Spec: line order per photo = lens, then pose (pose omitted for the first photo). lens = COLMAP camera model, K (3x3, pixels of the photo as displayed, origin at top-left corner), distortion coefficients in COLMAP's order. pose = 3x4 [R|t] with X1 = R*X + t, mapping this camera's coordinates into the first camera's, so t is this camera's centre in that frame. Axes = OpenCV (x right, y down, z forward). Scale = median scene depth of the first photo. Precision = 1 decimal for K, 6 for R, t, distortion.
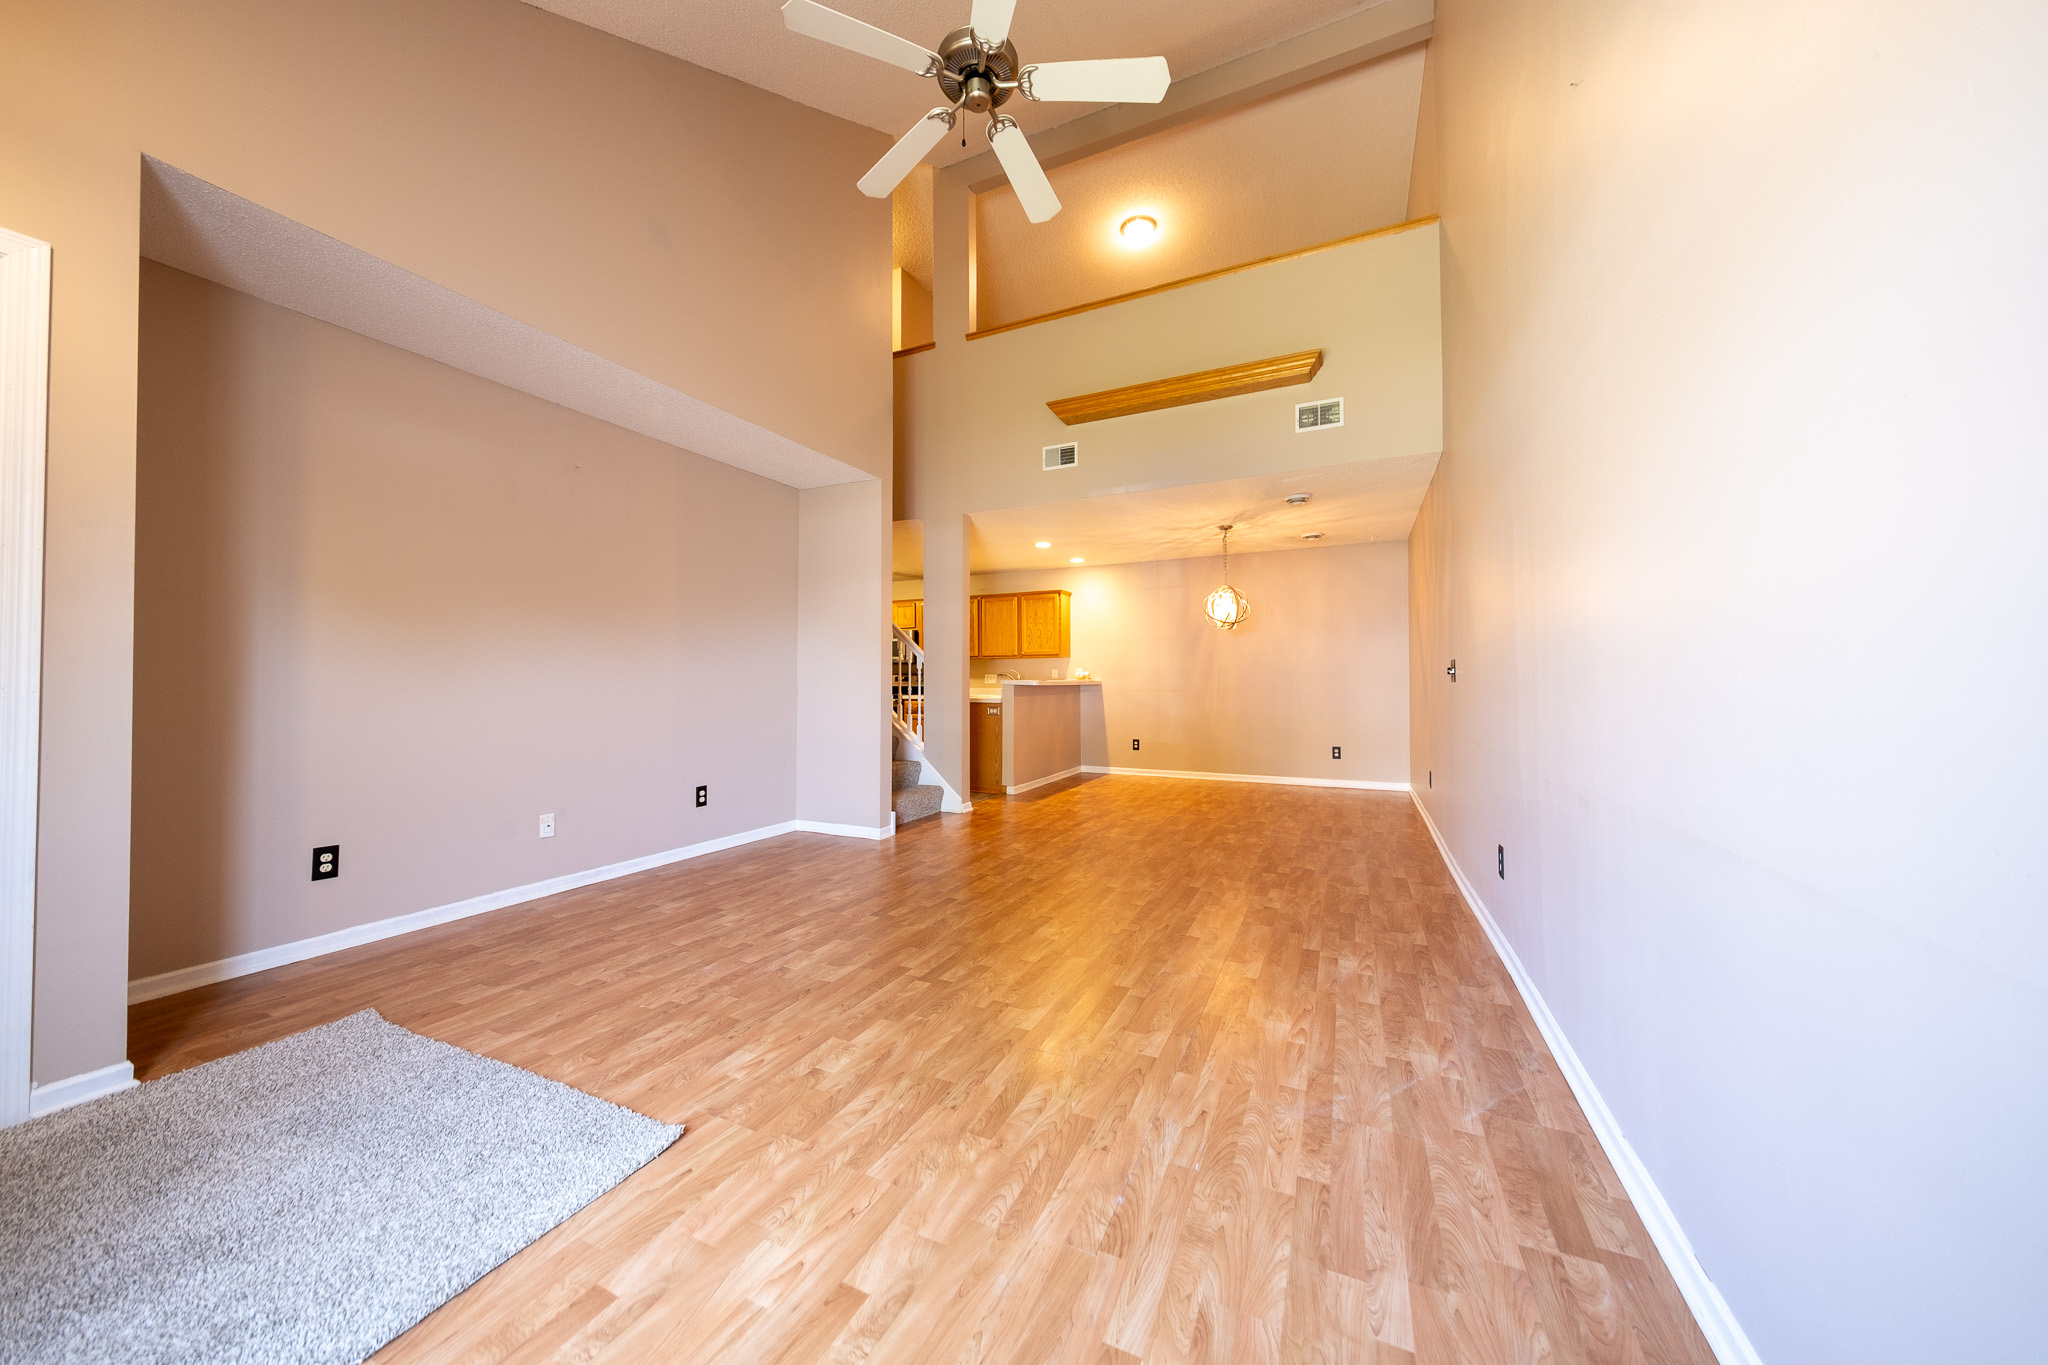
lens RADIAL K [[670.6, 0, 1049.5], [0, 670.6, 680.5], [0, 0, 1]] dist [-0.000577, 0.000034]
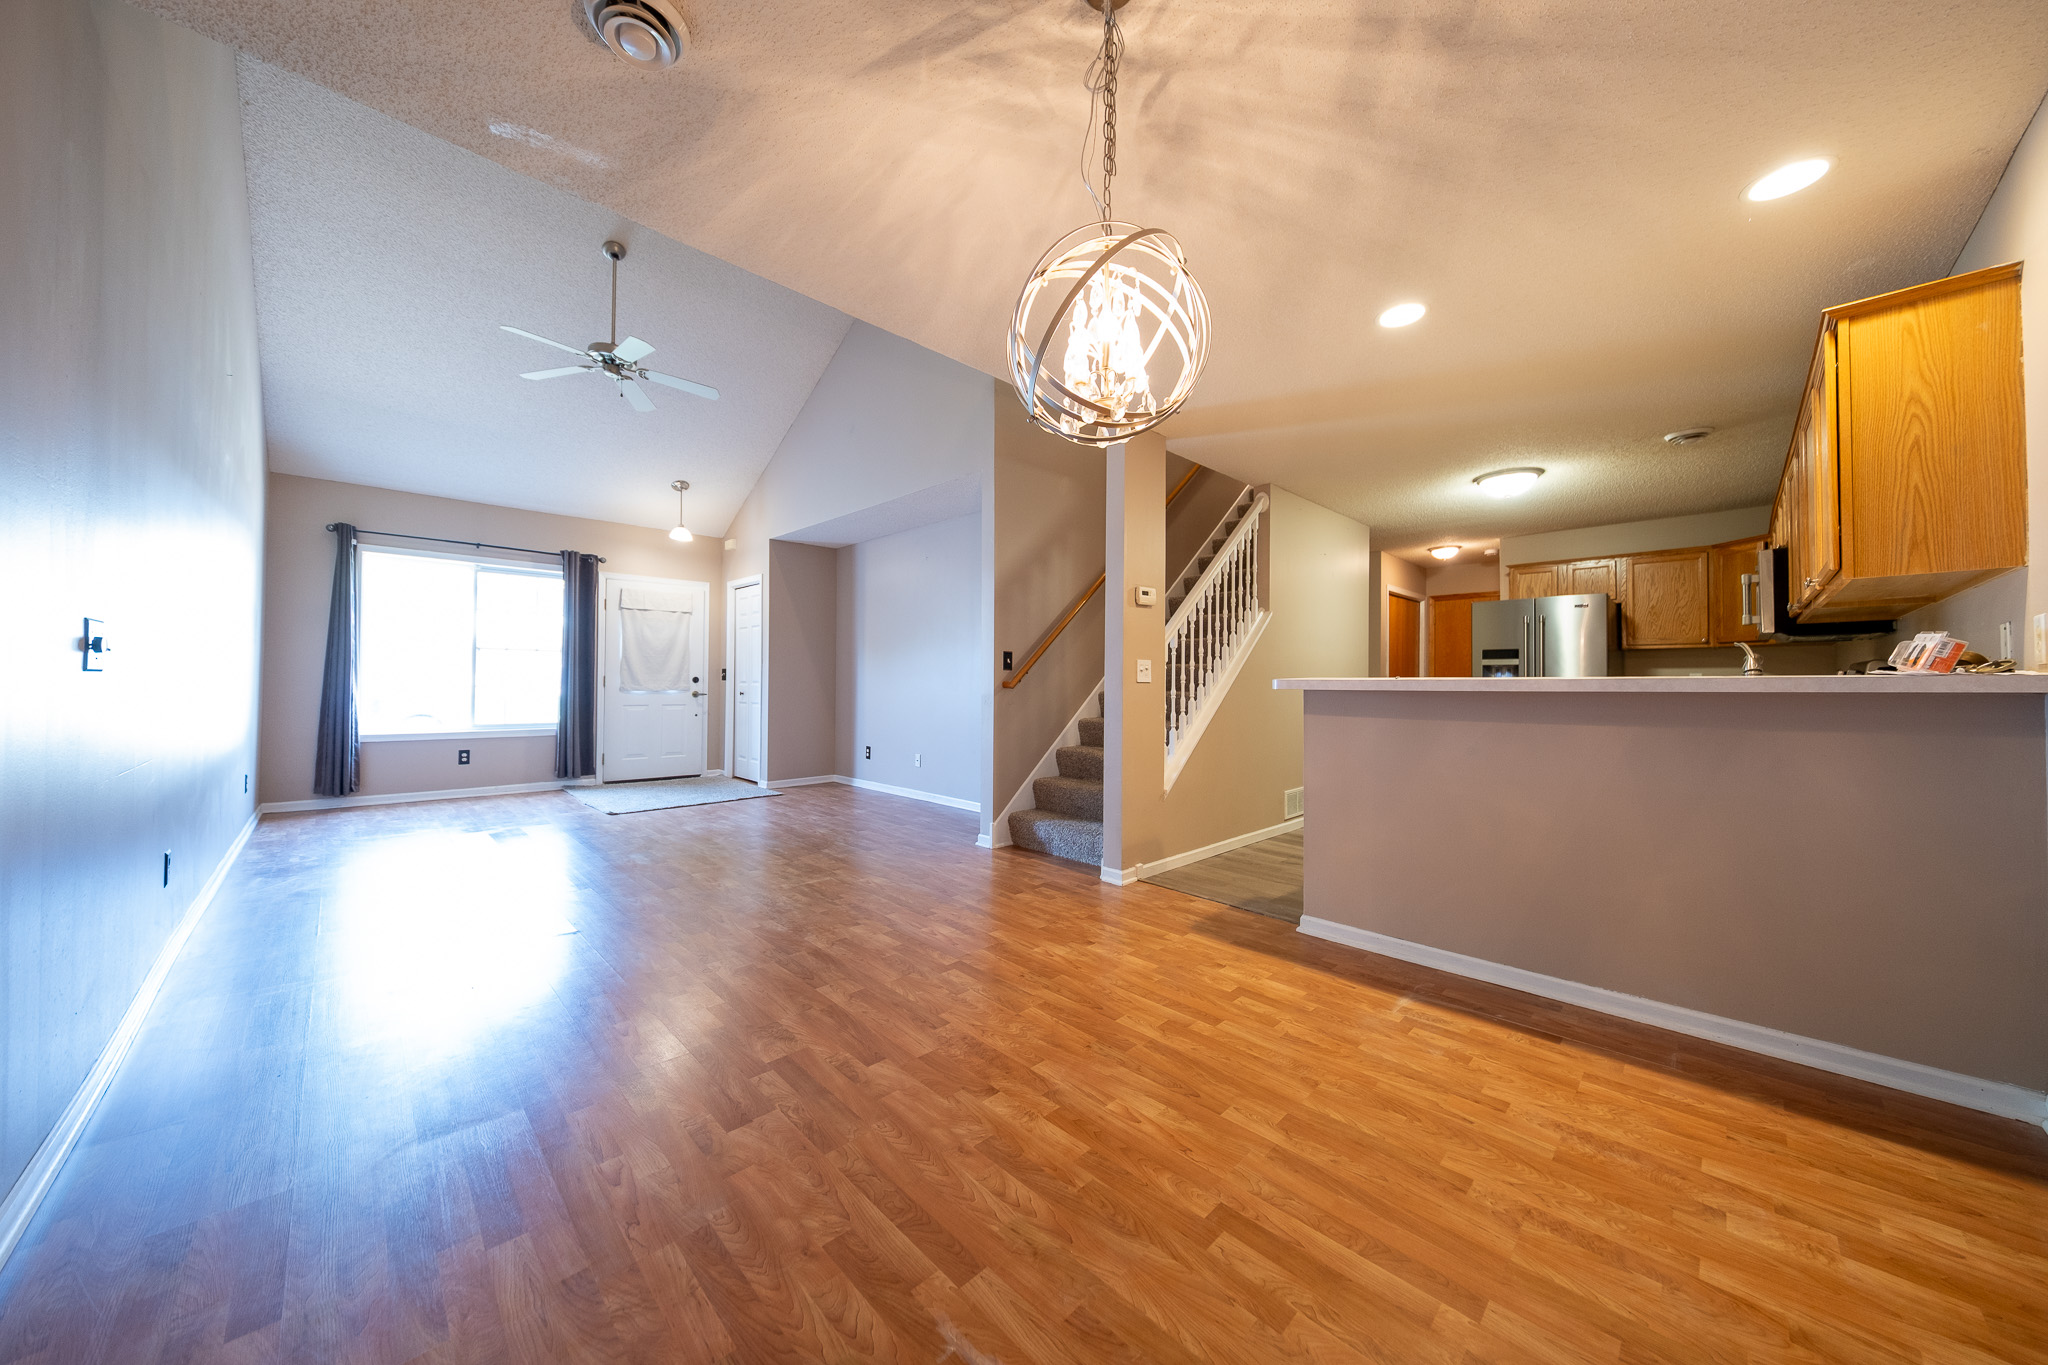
lens RADIAL K [[670.6, 0, 1049.5], [0, 670.6, 680.5], [0, 0, 1]] dist [-0.000577, 0.000034]
pose [[-0.346429, -0.008038, -0.938042, 0.637460], [0.015282, 0.999782, -0.014211, -0.022874], [0.937952, -0.019259, -0.346230, 1.623497]]
